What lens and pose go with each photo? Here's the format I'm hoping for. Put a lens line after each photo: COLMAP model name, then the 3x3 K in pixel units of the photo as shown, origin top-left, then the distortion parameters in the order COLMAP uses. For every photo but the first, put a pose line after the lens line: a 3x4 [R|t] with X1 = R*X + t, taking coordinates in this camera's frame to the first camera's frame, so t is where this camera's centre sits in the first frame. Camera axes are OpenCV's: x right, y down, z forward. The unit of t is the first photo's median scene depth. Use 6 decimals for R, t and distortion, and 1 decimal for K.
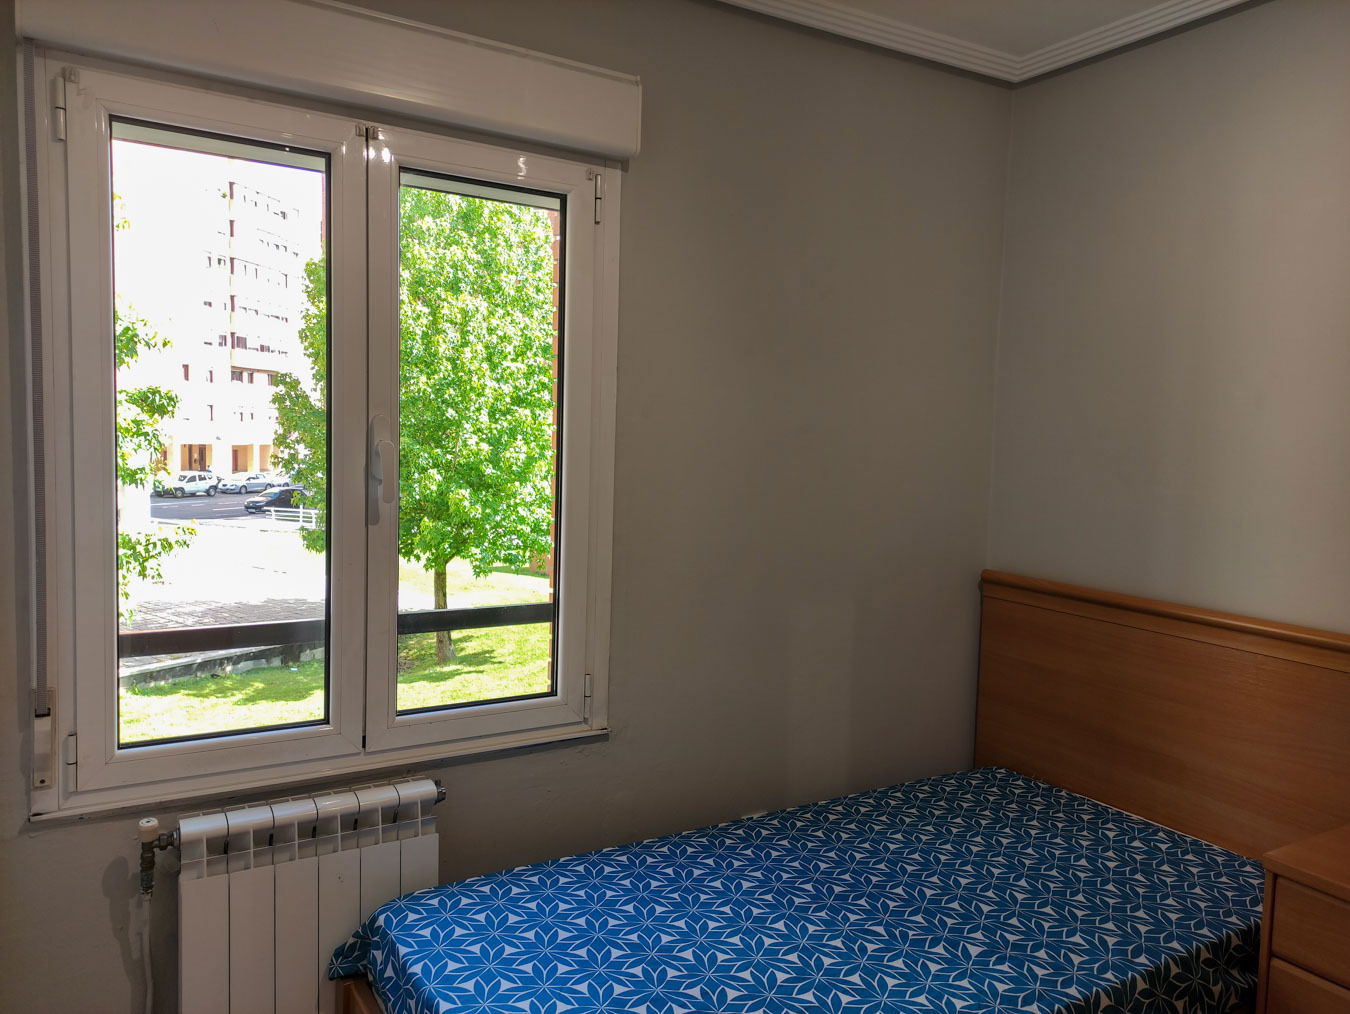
lens RADIAL K [[987.1, 0, 676.7], [0, 987.1, 506.7], [0, 0, 1]] dist [0.015163, 0.002034]
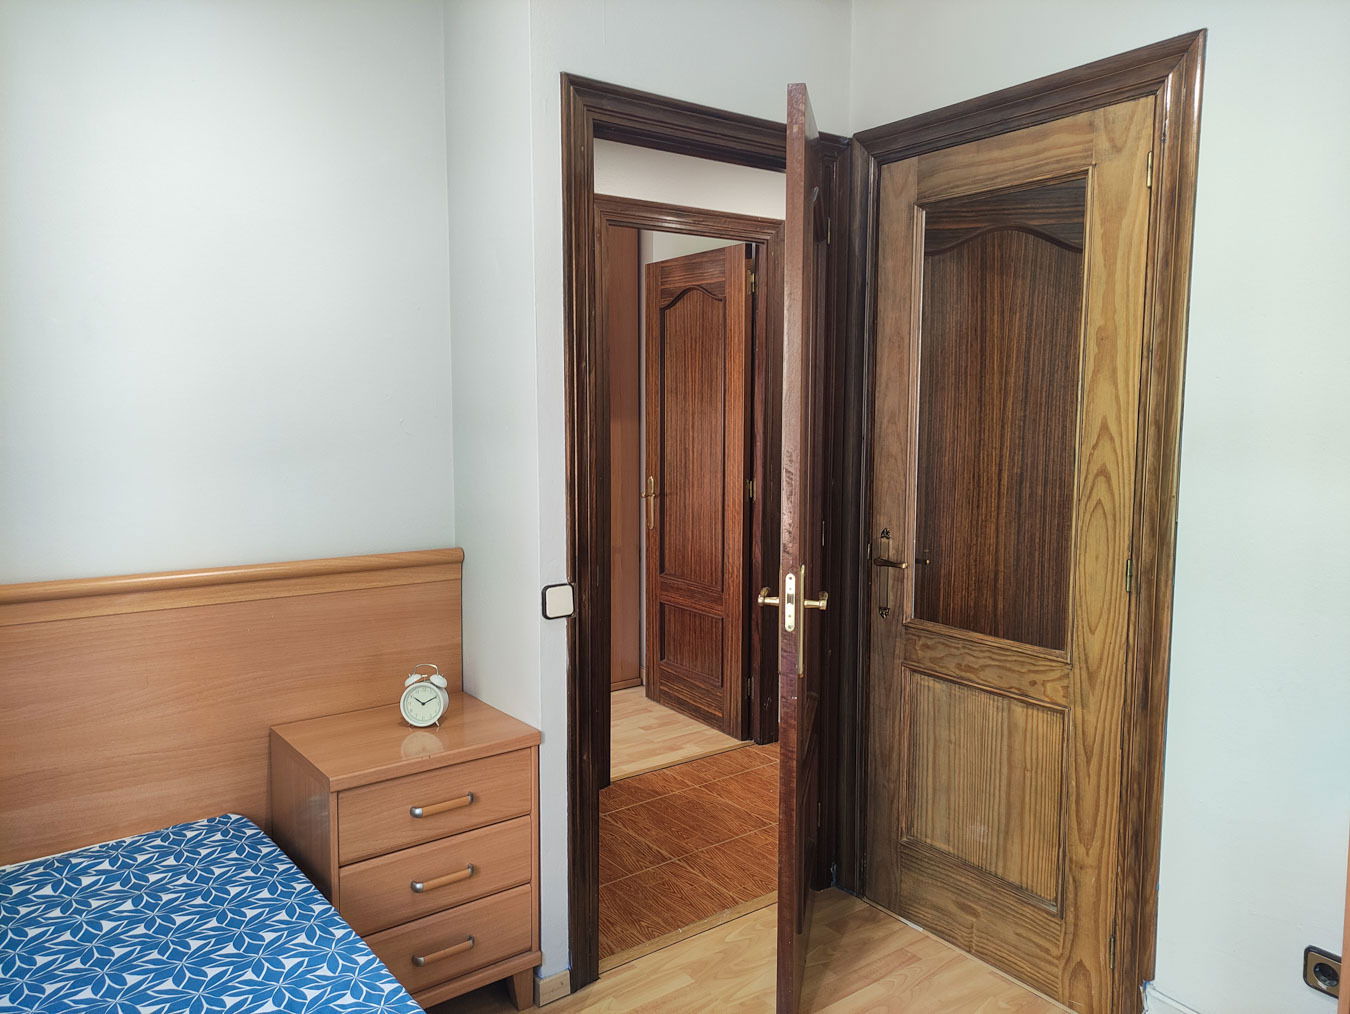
lens RADIAL K [[987.1, 0, 677.2], [0, 987.1, 504.0], [0, 0, 1]] dist [0.015163, 0.002034]
pose [[-0.093638, -0.129400, 0.987161, -0.347766], [0.071497, 0.988084, 0.136302, -0.037701], [-0.993036, 0.083342, -0.083270, 0.588051]]
